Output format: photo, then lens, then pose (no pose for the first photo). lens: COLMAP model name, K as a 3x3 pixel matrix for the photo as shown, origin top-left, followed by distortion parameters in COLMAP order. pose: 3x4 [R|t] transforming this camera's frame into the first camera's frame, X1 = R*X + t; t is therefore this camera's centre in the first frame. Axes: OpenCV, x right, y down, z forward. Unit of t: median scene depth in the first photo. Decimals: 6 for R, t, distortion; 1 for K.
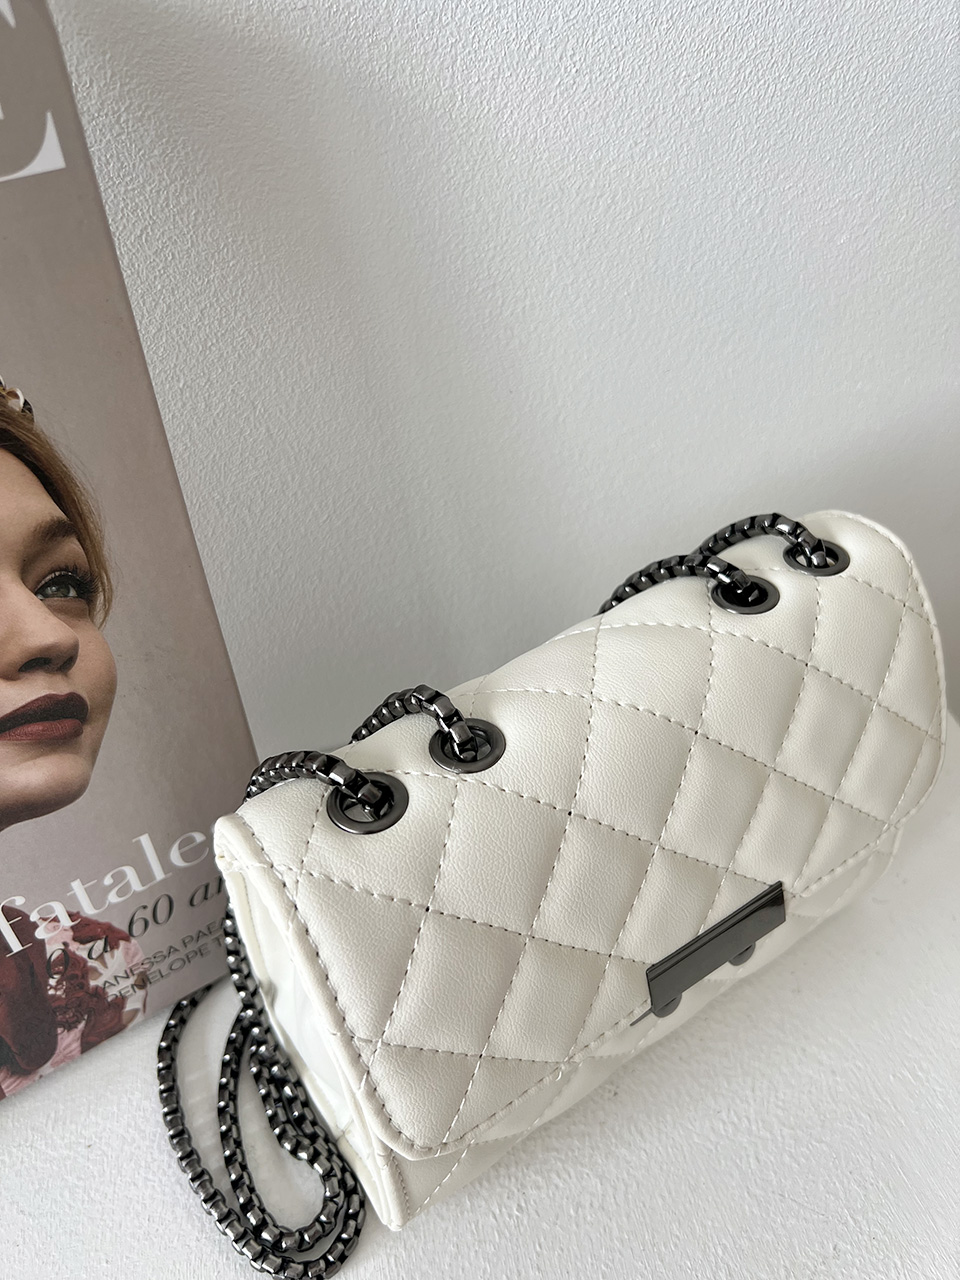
lens RADIAL K [[1015.9, 0, 498.9], [0, 1015.9, 653.4], [0, 0, 1]] dist [-0.010098, -0.002289]
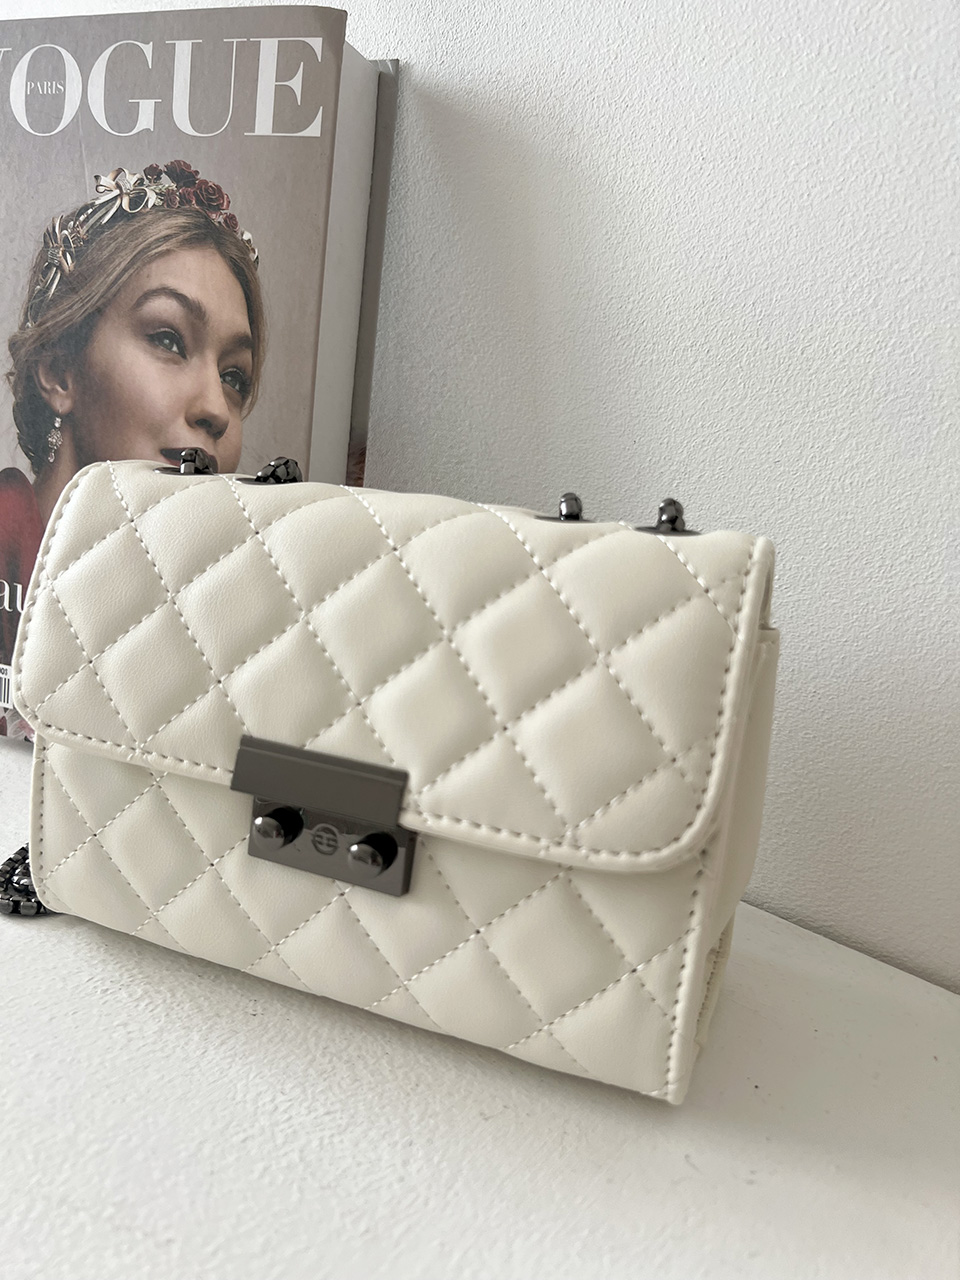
lens RADIAL K [[1018.8, 0, 480.0], [0, 1018.8, 640.0], [0, 0, 1]] dist [0.010237, -0.004199]
pose [[0.561879, 0.254142, -0.787213, 0.945965], [-0.622208, 0.756943, -0.199736, 0.265104], [0.545114, 0.602037, 0.583440, 0.417379]]
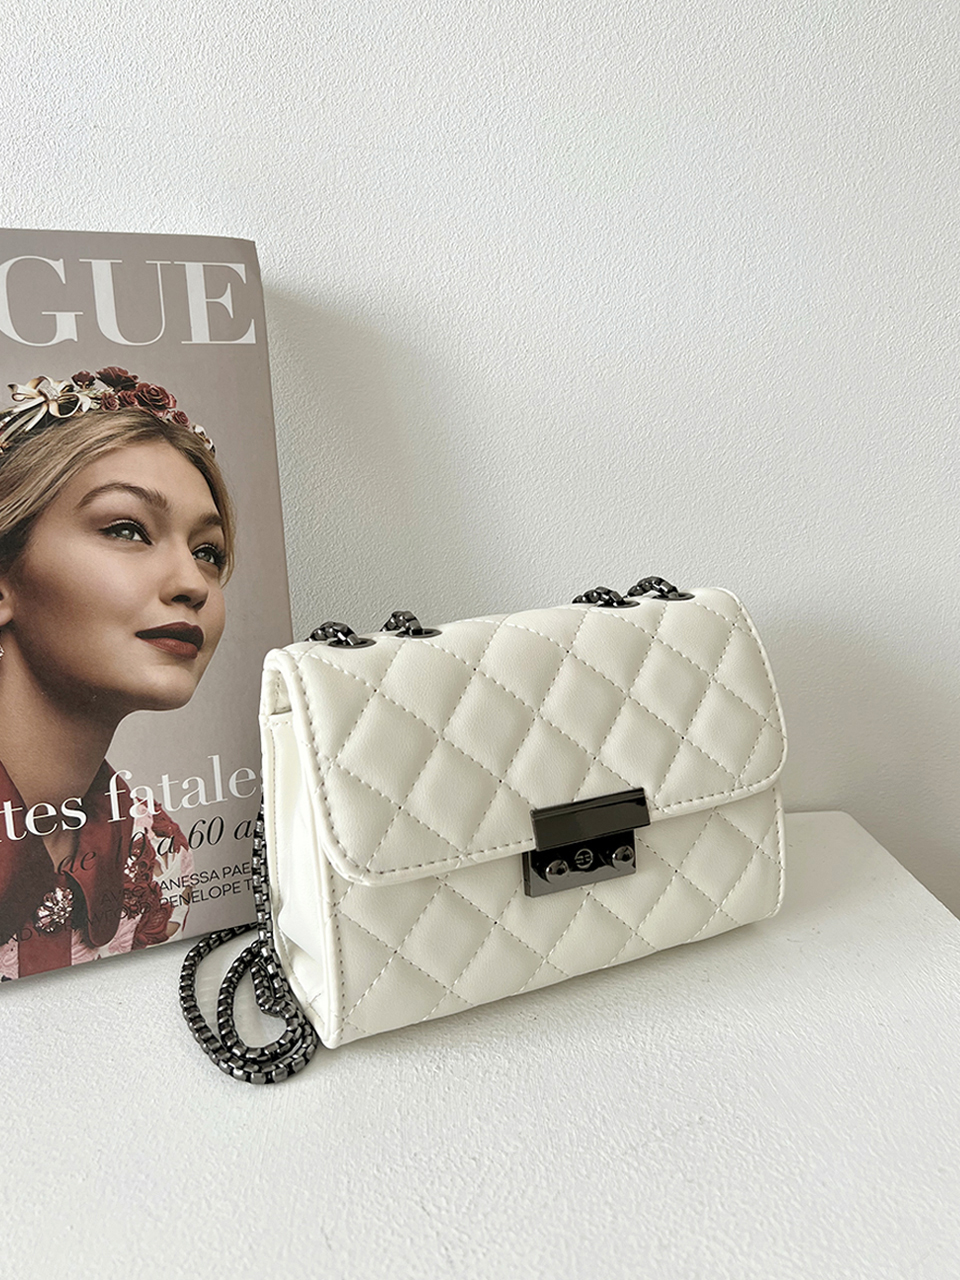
lens RADIAL K [[1063.7, 0, 475.8], [0, 1063.7, 592.1], [0, 0, 1]] dist [0.071096, -0.175810]
pose [[0.985615, 0.006527, -0.168882, 0.284681], [-0.095015, 0.847787, -0.521756, 0.747453], [0.139770, 0.530297, 0.836212, -0.378922]]
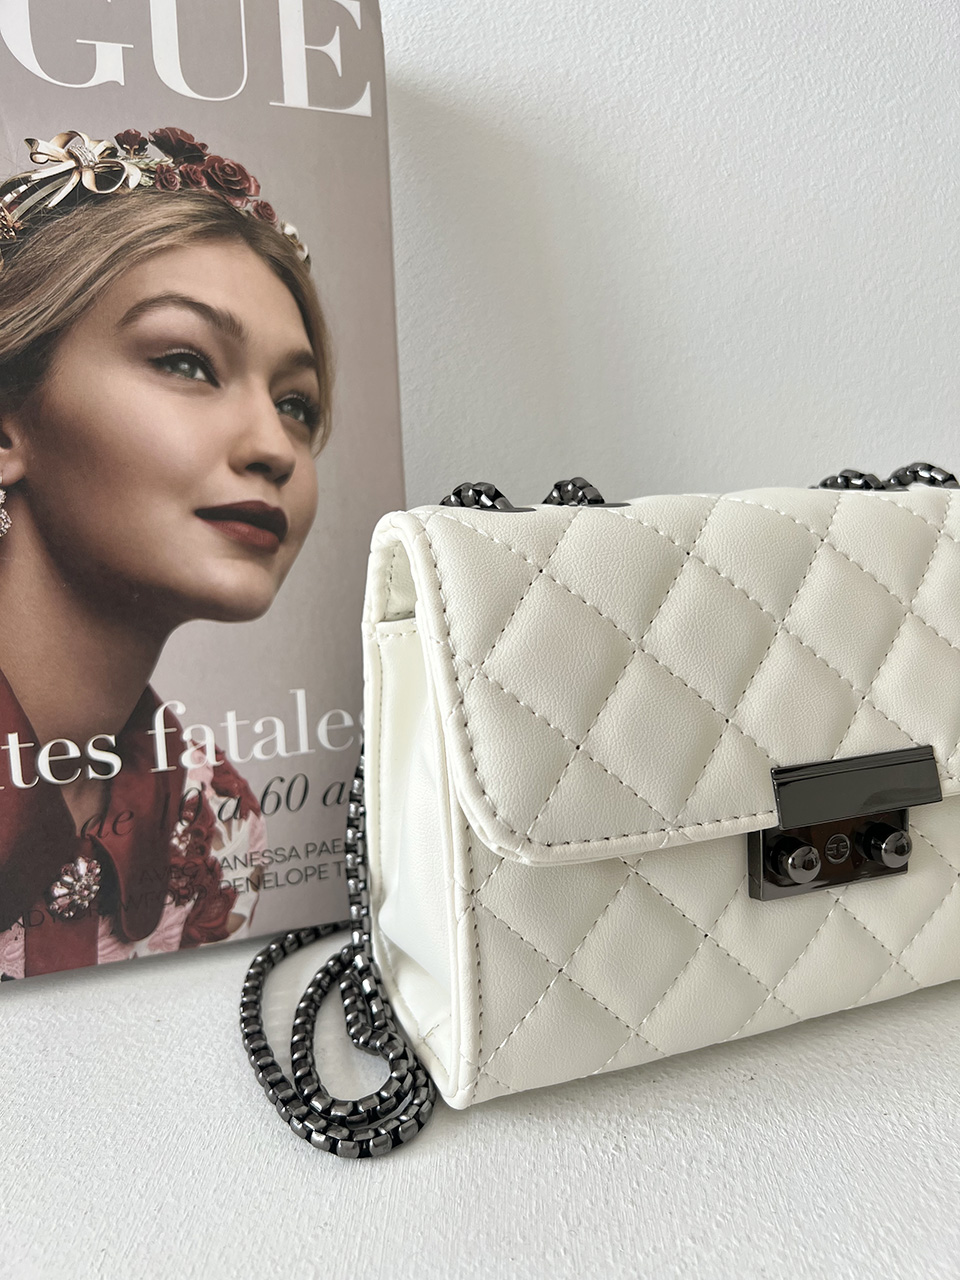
lens RADIAL K [[1022.8, 0, 485.2], [0, 1022.8, 643.3], [0, 0, 1]] dist [-0.000224, -0.011460]
pose [[0.971050, 0.038729, -0.235715, 0.096080], [-0.156455, 0.848776, -0.505075, 0.648645], [0.180508, 0.527332, 0.830264, 0.101539]]
